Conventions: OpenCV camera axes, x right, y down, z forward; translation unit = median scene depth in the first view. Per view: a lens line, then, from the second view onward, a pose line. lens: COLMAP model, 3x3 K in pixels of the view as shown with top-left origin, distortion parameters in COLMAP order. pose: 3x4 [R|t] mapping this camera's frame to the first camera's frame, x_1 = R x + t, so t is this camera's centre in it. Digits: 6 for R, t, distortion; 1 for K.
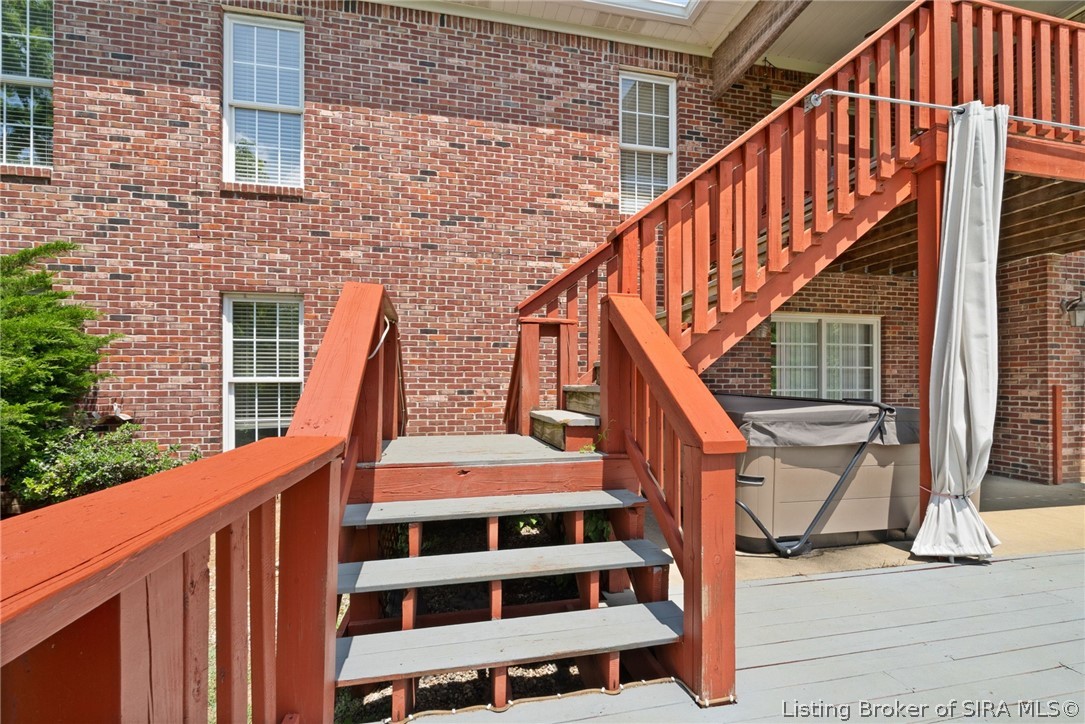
lens RADIAL K [[484.1, 0, 546.8], [0, 484.1, 384.1], [0, 0, 1]] dist [-0.004927, -0.000337]
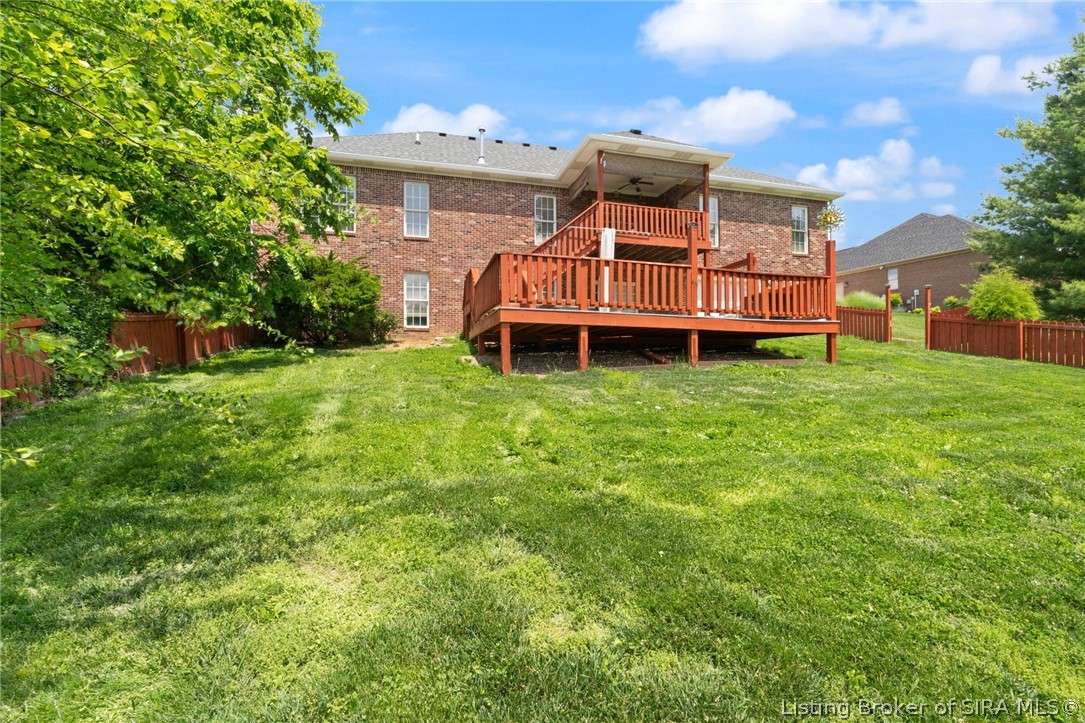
lens RADIAL K [[495.0, 0, 542.5], [0, 495.0, 361.5], [0, 0, 1]] dist [-0.000277, 0.000098]
pose [[0.998101, -0.005268, 0.061372, 0.013863], [0.006972, 0.999595, -0.027592, 0.417917], [-0.061202, 0.027968, 0.997733, -1.911808]]
